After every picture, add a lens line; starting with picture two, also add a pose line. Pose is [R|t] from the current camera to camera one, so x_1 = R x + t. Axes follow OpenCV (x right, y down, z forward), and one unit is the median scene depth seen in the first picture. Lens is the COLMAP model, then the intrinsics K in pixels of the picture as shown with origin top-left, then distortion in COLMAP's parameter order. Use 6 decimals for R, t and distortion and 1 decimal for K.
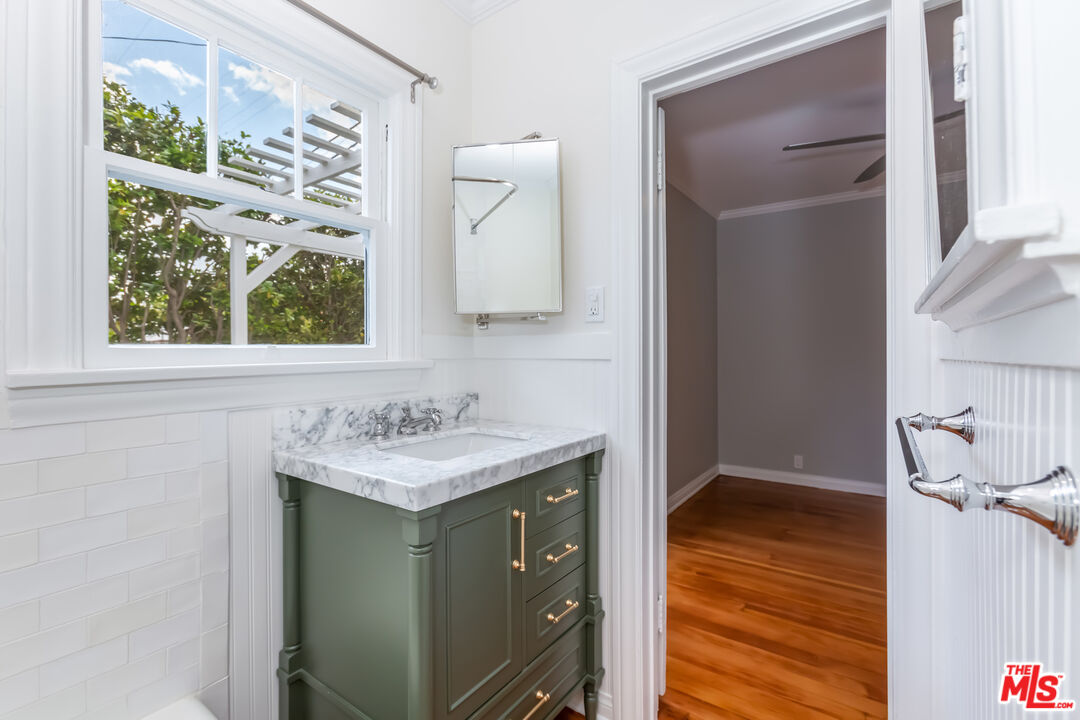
lens RADIAL K [[480.8, 0, 537.9], [0, 480.8, 355.5], [0, 0, 1]] dist [-0.019680, 0.013062]
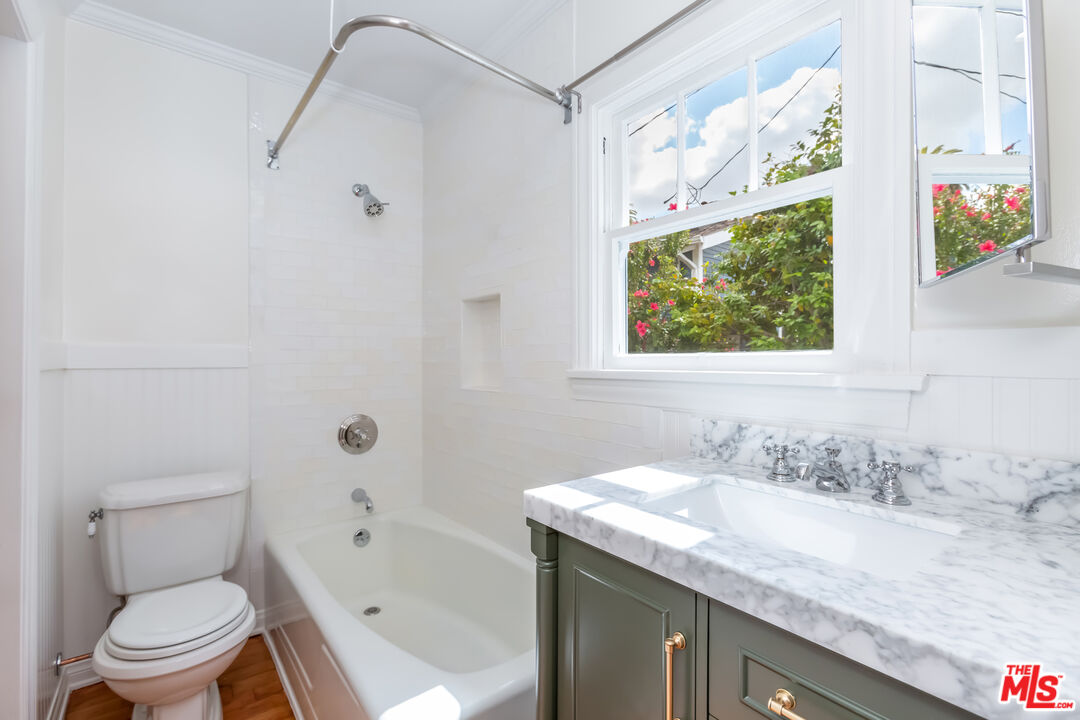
lens RADIAL K [[482.2, 0, 546.1], [0, 482.2, 355.8], [0, 0, 1]] dist [-0.019486, 0.011822]
pose [[-0.264954, 0.000675, -0.964261, 0.477203], [-0.006218, 0.999978, 0.002409, -0.015119], [0.964241, 0.006634, -0.264944, 0.852124]]
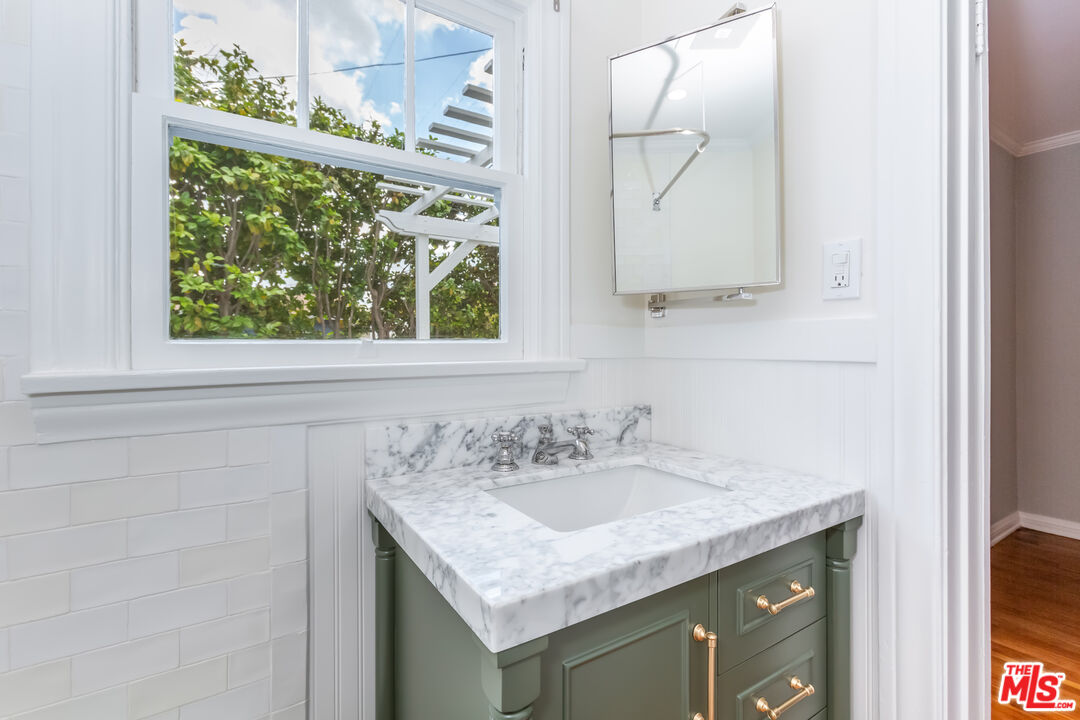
lens RADIAL K [[489.4, 0, 545.0], [0, 489.4, 349.2], [0, 0, 1]] dist [-0.023393, 0.012462]
pose [[0.931024, 0.001281, -0.364955, -0.005168], [-0.003263, 0.999983, -0.004814, -0.003604], [0.364942, 0.005673, 0.931013, 0.336022]]
